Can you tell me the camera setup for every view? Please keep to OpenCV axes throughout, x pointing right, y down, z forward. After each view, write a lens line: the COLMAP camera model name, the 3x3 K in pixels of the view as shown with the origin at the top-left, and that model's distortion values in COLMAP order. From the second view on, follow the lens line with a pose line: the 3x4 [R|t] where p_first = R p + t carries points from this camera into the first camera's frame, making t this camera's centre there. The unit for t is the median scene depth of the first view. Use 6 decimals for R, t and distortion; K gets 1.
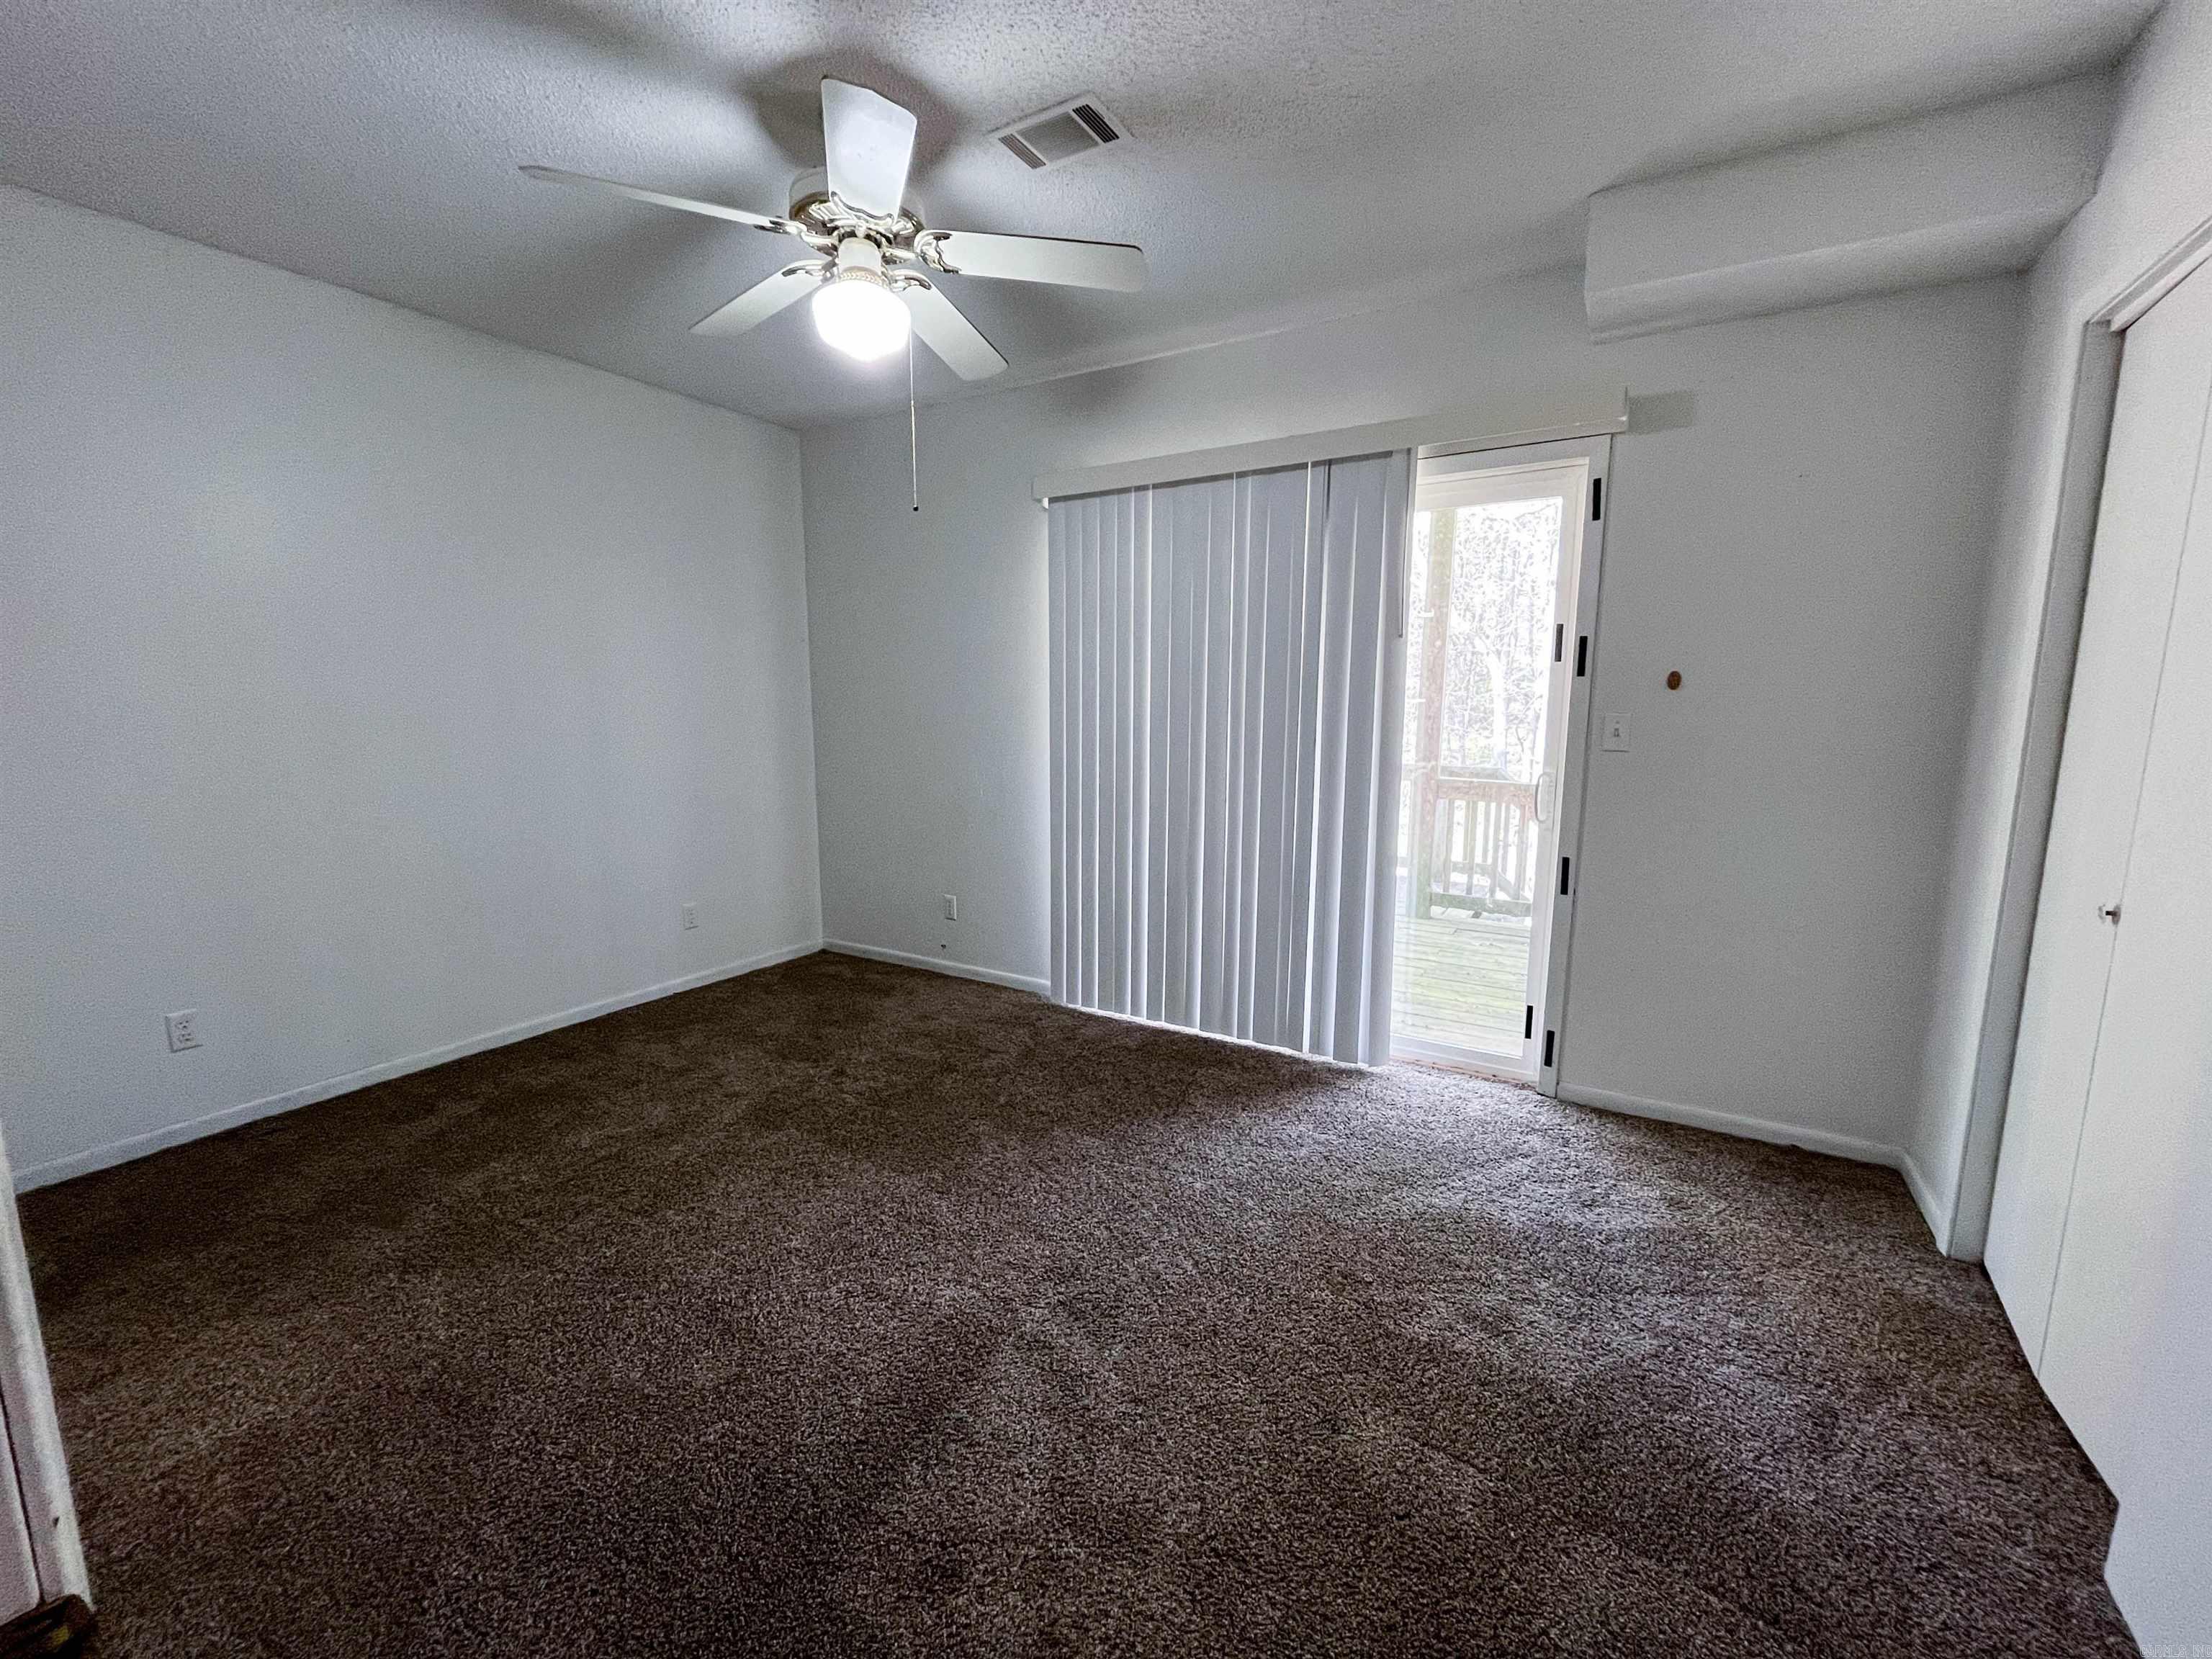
lens RADIAL K [[887.7, 0, 1100.7], [0, 887.7, 833.7], [0, 0, 1]] dist [-0.005497, -0.000468]
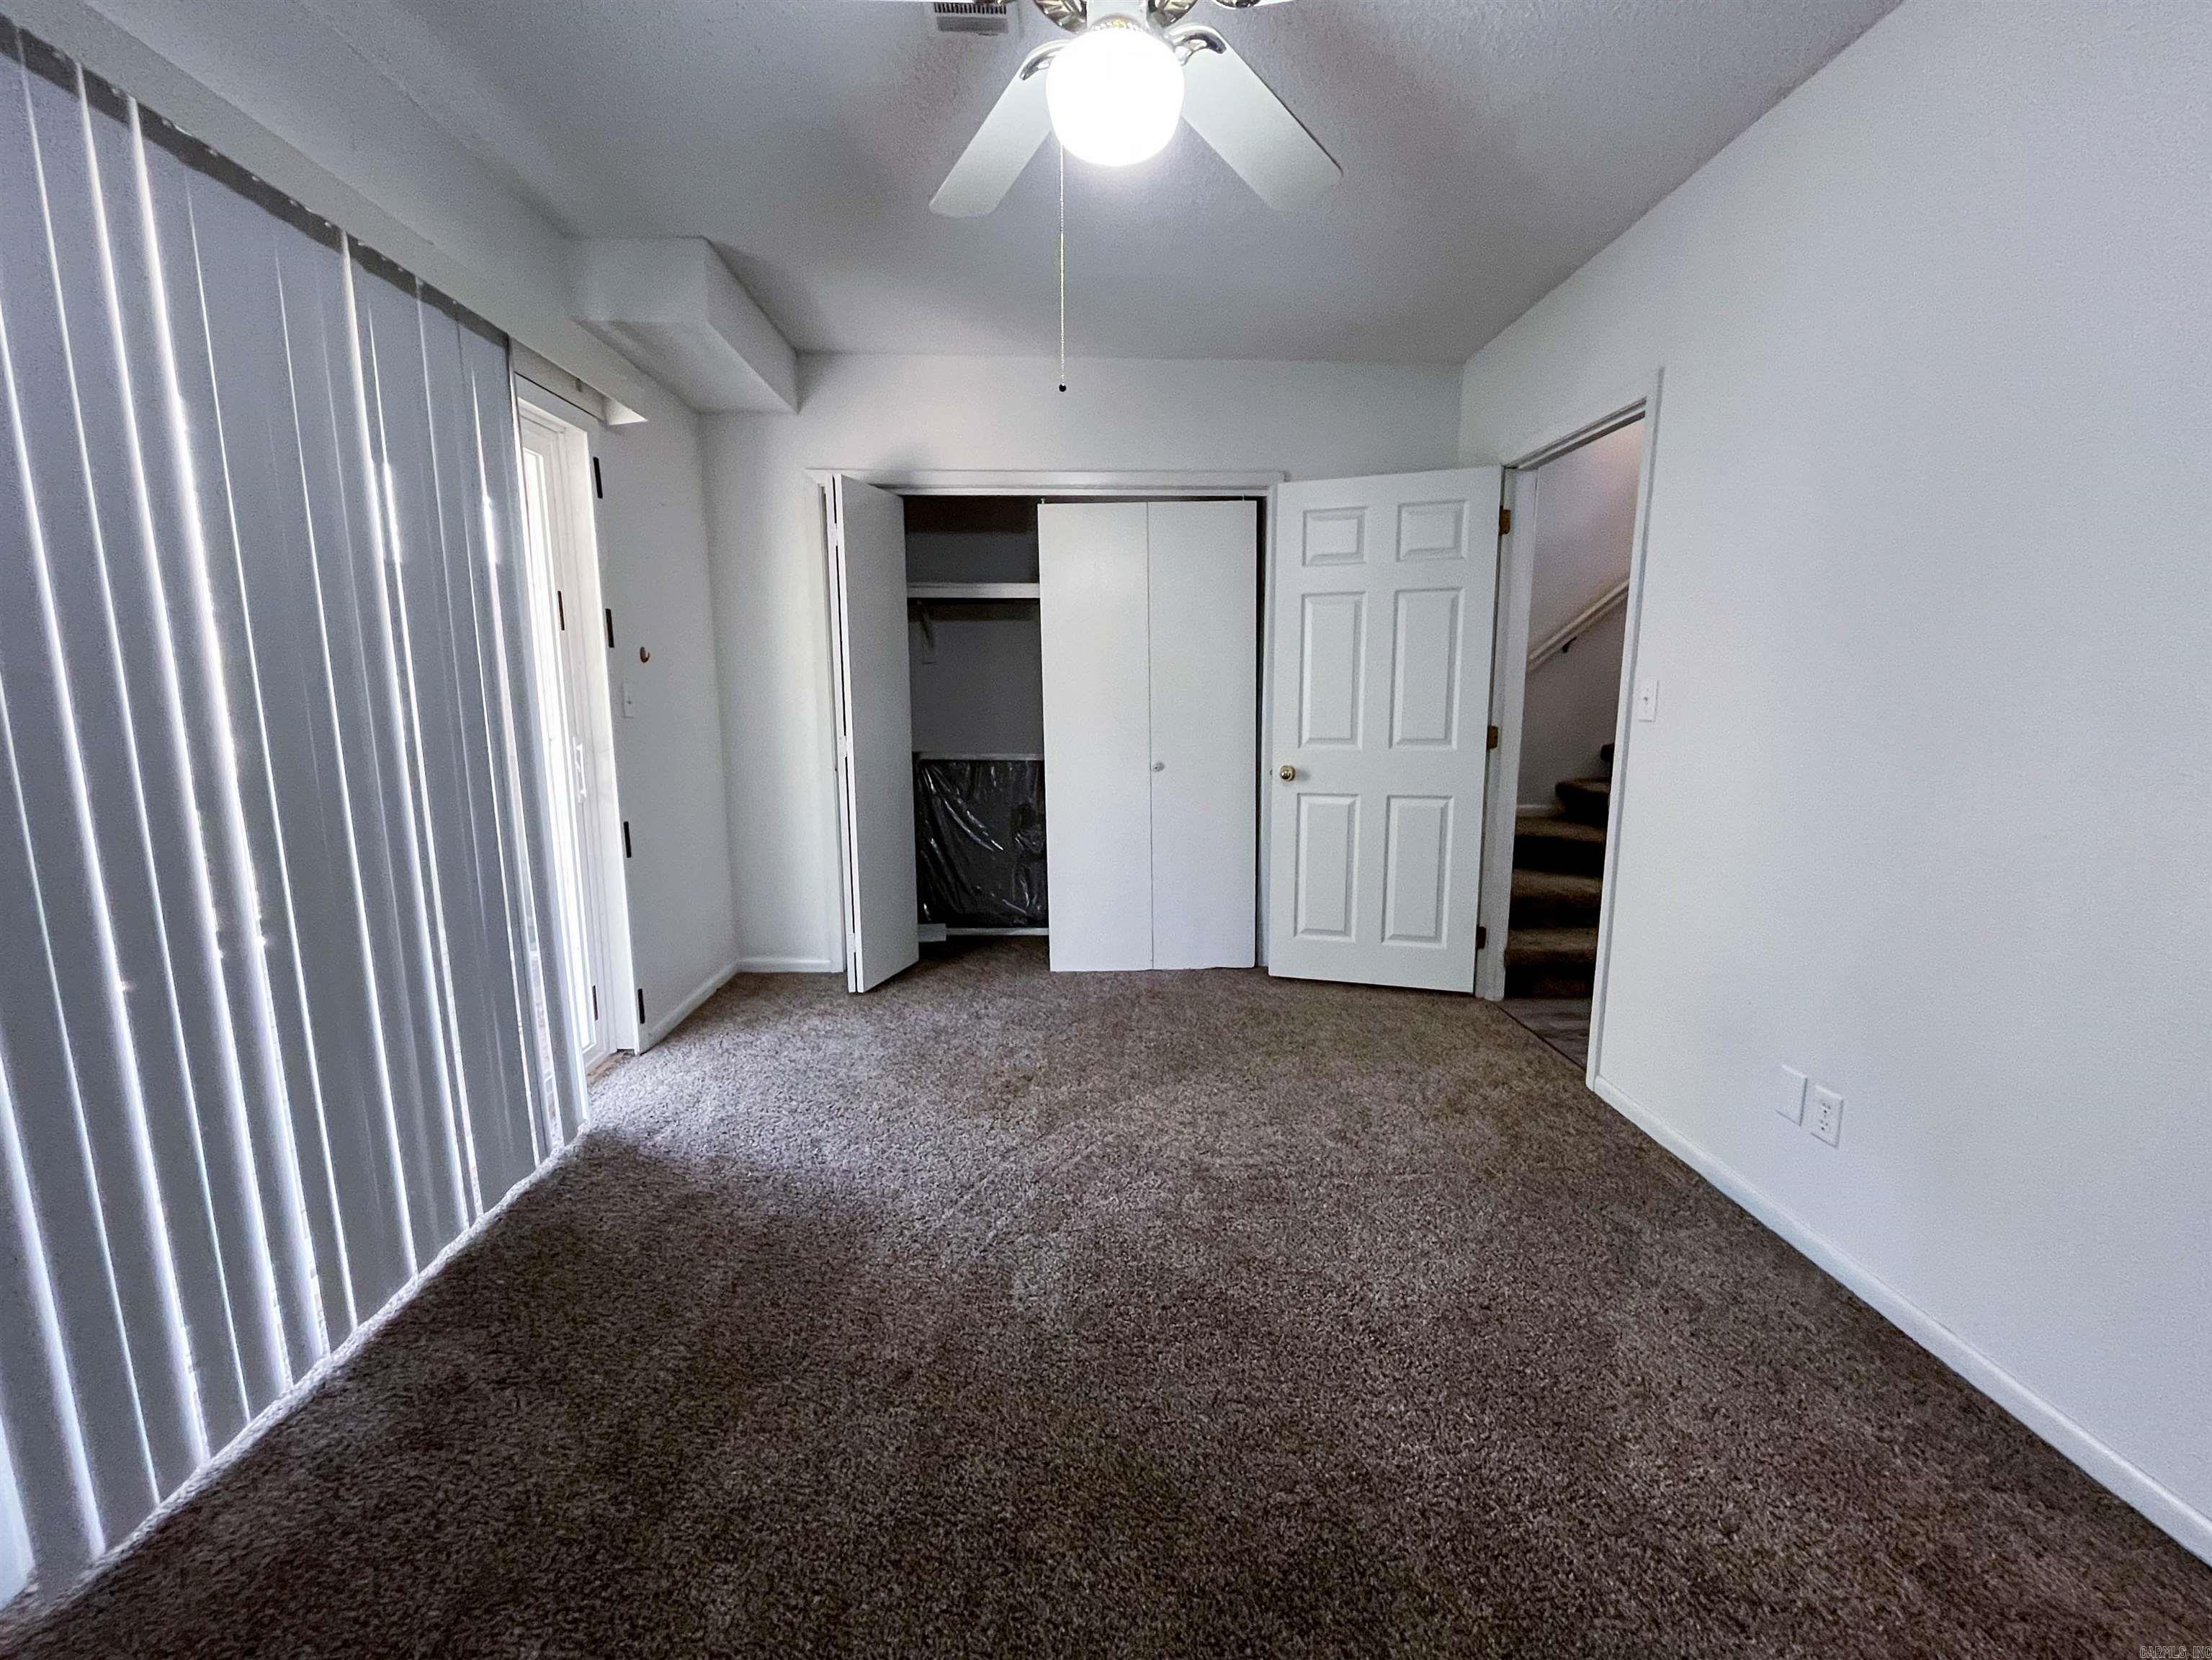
lens RADIAL K [[887.8, 0, 1100.7], [0, 887.8, 834.2], [0, 0, 1]] dist [-0.005497, -0.000468]
pose [[-0.542930, -0.124679, 0.830471, -0.523735], [0.129889, 0.964549, 0.229725, -0.096391], [-0.829672, 0.232594, -0.507488, 0.904164]]
